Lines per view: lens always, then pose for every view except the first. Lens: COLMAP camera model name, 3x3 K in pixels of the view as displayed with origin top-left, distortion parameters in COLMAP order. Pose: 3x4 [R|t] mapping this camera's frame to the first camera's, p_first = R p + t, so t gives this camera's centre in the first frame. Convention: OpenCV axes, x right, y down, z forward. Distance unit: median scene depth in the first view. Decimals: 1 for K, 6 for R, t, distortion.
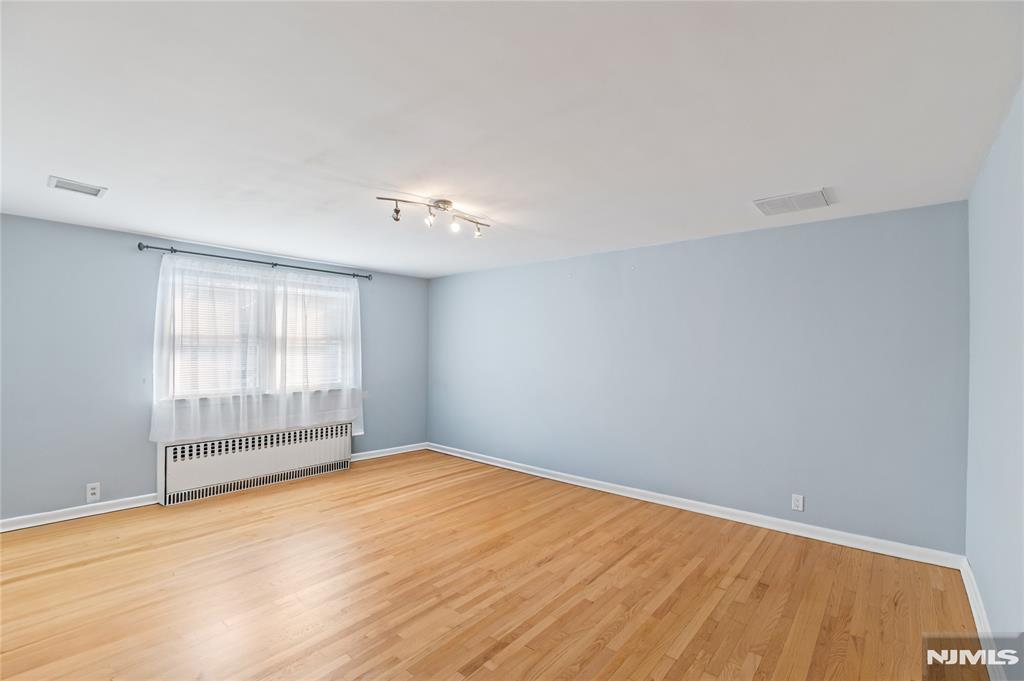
lens RADIAL K [[457.4, 0, 516.9], [0, 457.4, 348.5], [0, 0, 1]] dist [-0.001096, -0.011345]
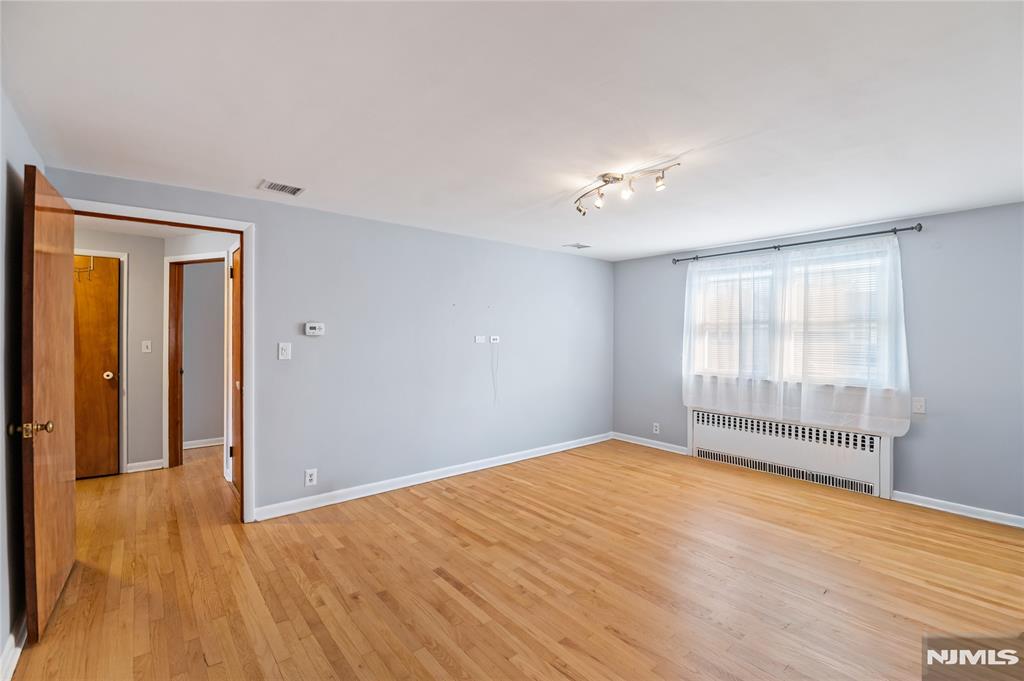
lens RADIAL K [[443.7, 0, 512.0], [0, 443.7, 340.5], [0, 0, 1]] dist [-0.000972, -0.000073]
pose [[-0.177429, 0.009354, -0.984089, 0.514707], [0.000391, 0.999955, 0.009434, 0.004057], [0.984134, 0.001290, -0.177425, 0.650538]]
